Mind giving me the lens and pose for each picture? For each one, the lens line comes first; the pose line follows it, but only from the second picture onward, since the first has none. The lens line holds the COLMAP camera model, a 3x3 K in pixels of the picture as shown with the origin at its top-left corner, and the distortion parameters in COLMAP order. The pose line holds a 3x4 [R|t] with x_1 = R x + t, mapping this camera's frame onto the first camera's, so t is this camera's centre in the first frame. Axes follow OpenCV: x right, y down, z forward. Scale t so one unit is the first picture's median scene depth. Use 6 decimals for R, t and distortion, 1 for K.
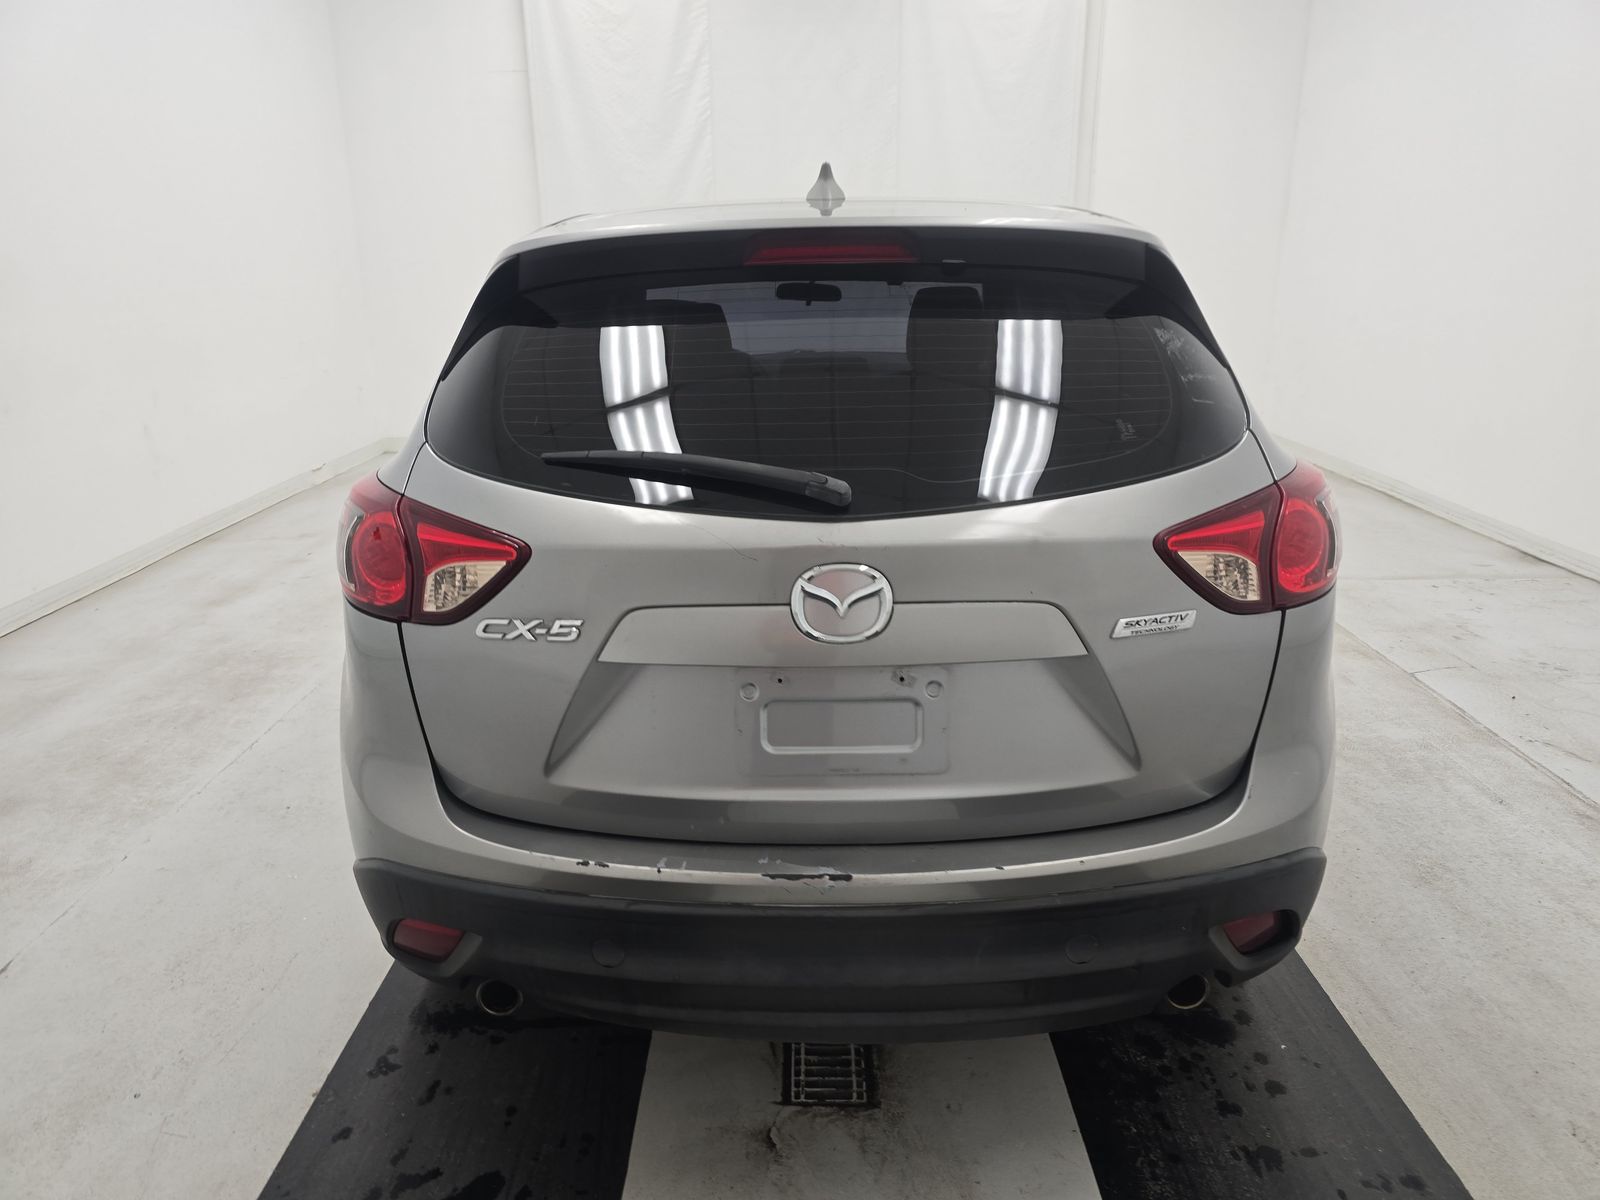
lens RADIAL K [[1069.5, 0, 799.8], [0, 1069.5, 607.7], [0, 0, 1]] dist [0.008296, -0.014357]
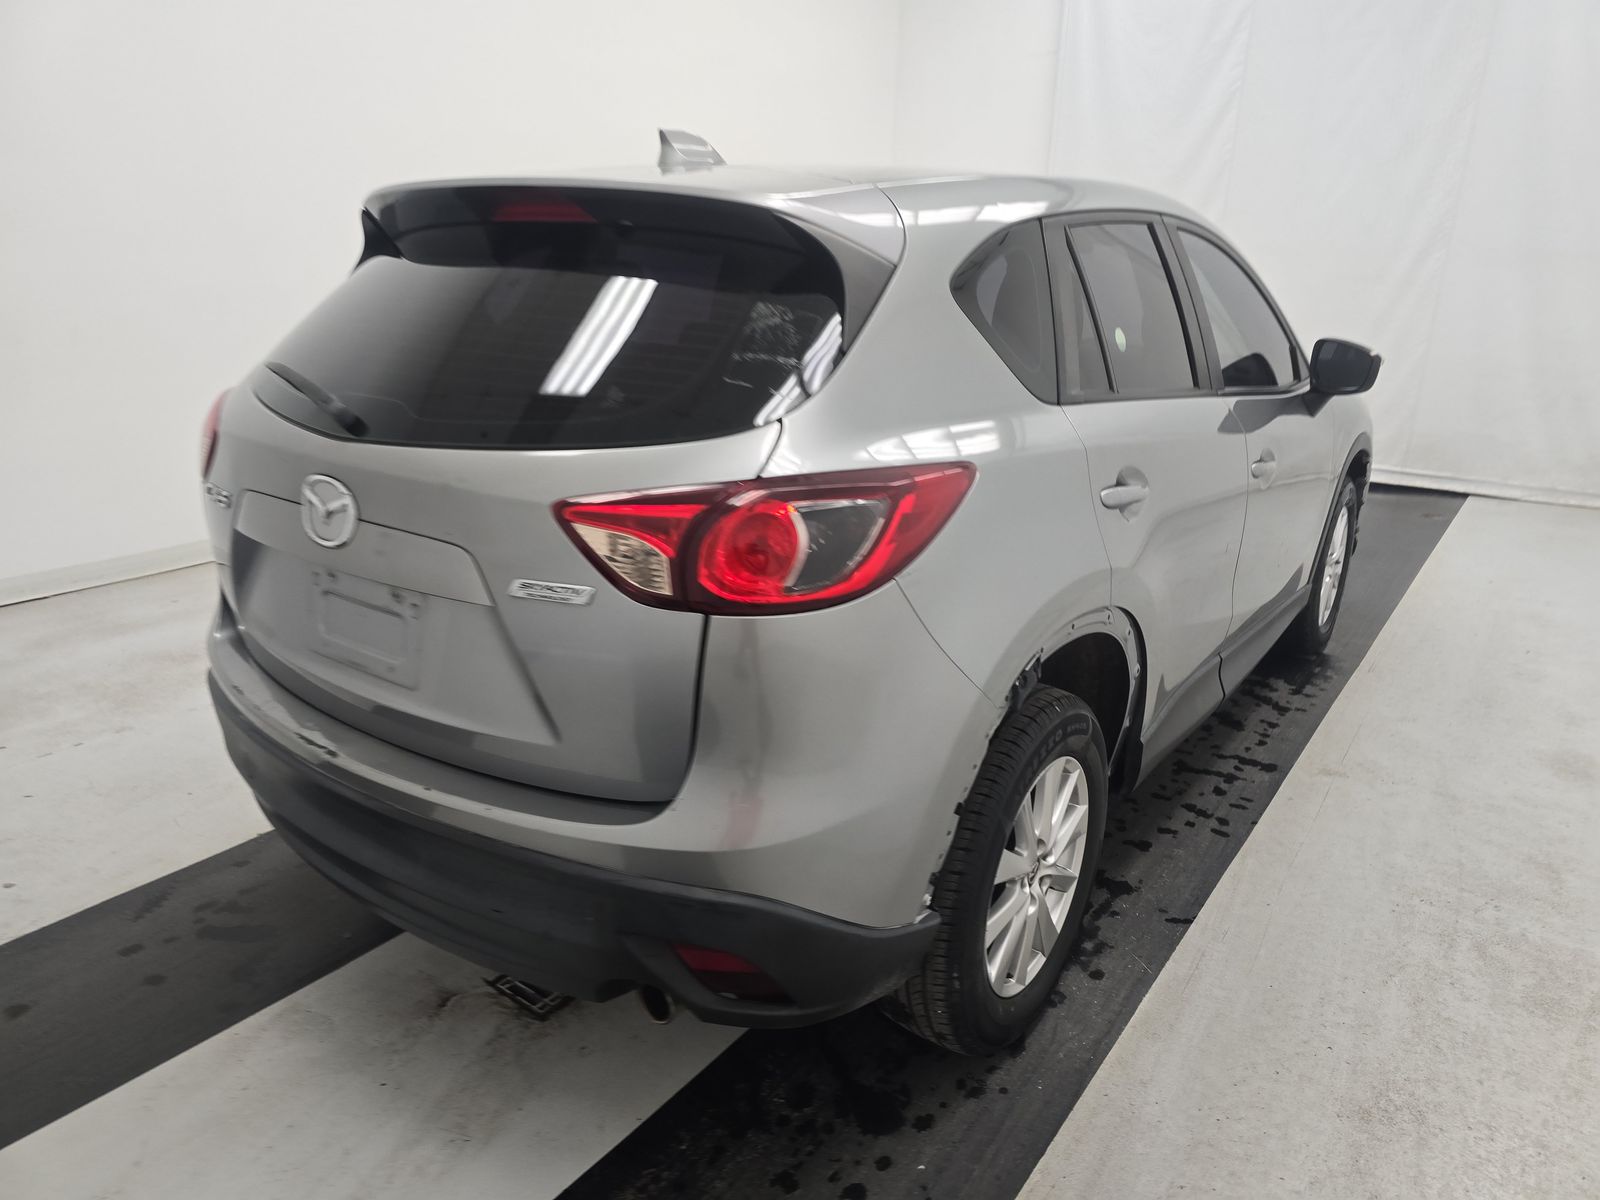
lens RADIAL K [[1069.5, 0, 784.8], [0, 1069.5, 602.5], [0, 0, 1]] dist [0.008296, -0.014357]
pose [[0.811713, 0.211999, -0.544223, 0.998725], [-0.207804, 0.975654, 0.070120, -0.085263], [0.545839, 0.056175, 0.836005, 0.285350]]
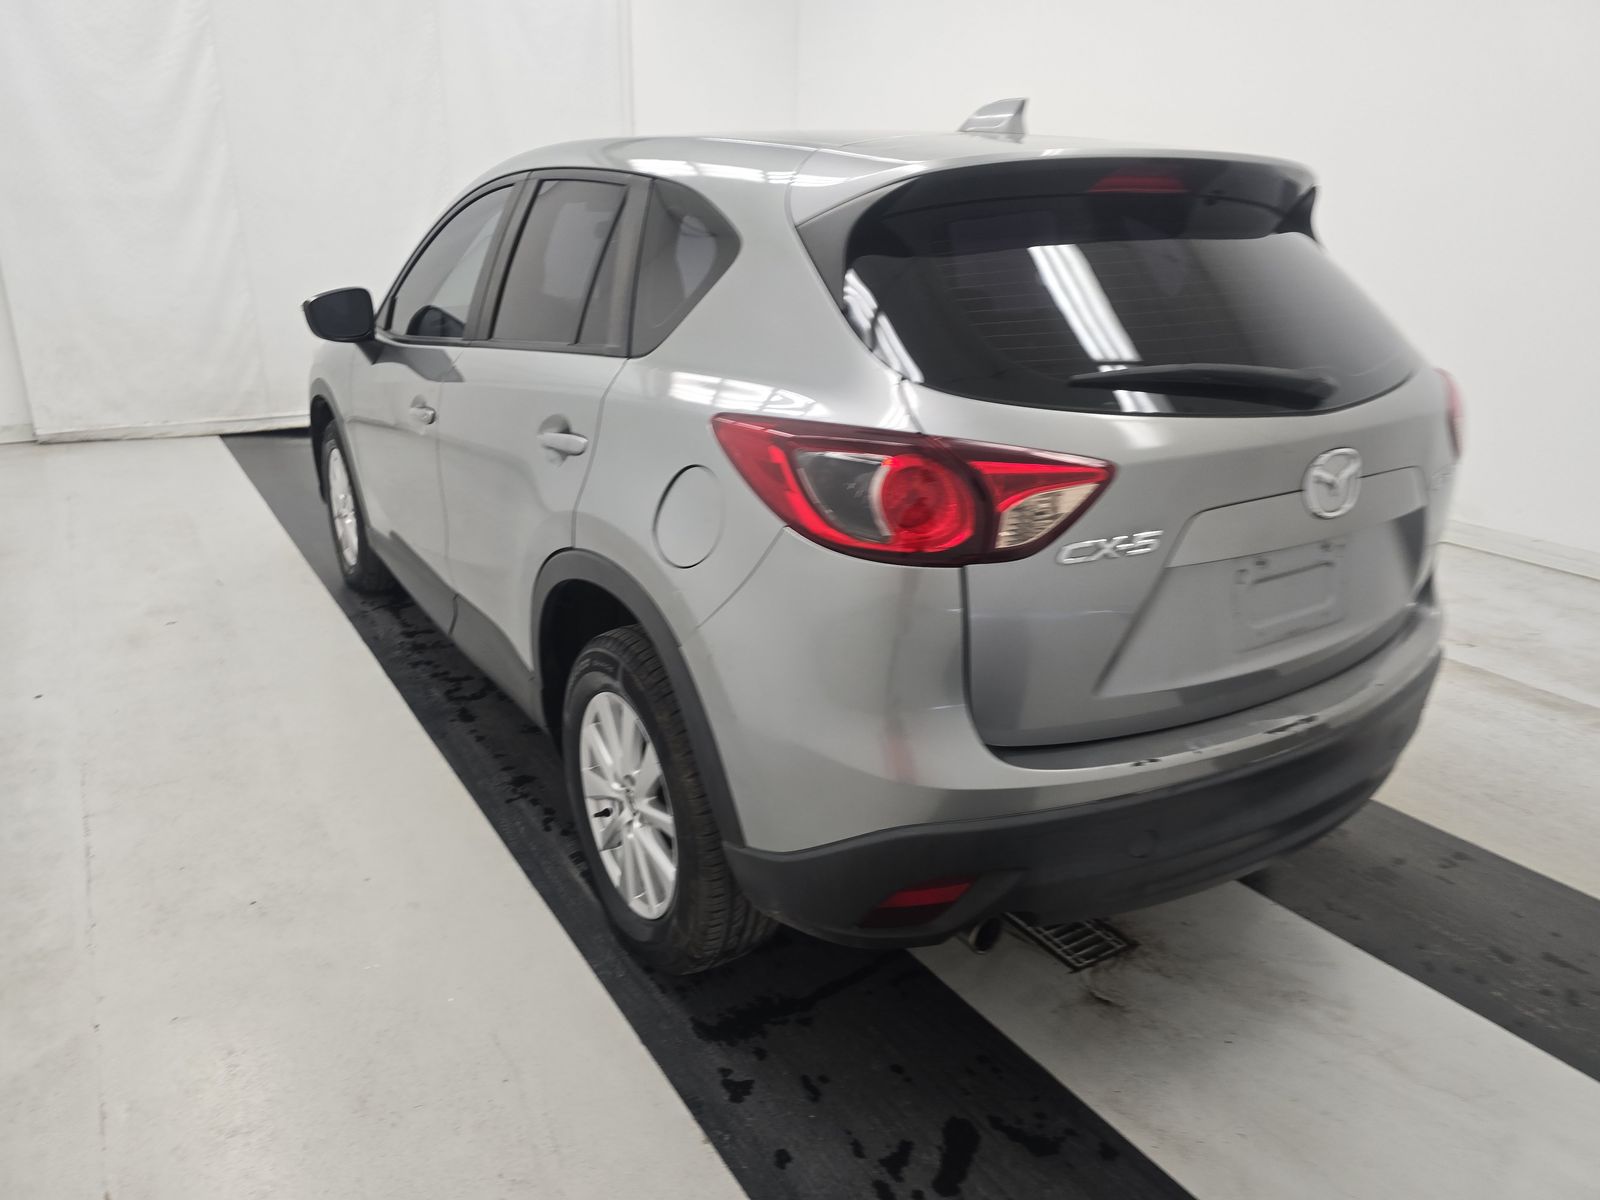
lens RADIAL K [[1069.5, 0, 785.0], [0, 1069.5, 626.7], [0, 0, 1]] dist [0.008296, -0.014357]
pose [[0.845701, -0.182267, 0.501566, -0.998665], [0.153665, 0.983231, 0.098205, -0.051012], [-0.511055, -0.005979, 0.859527, 0.275658]]
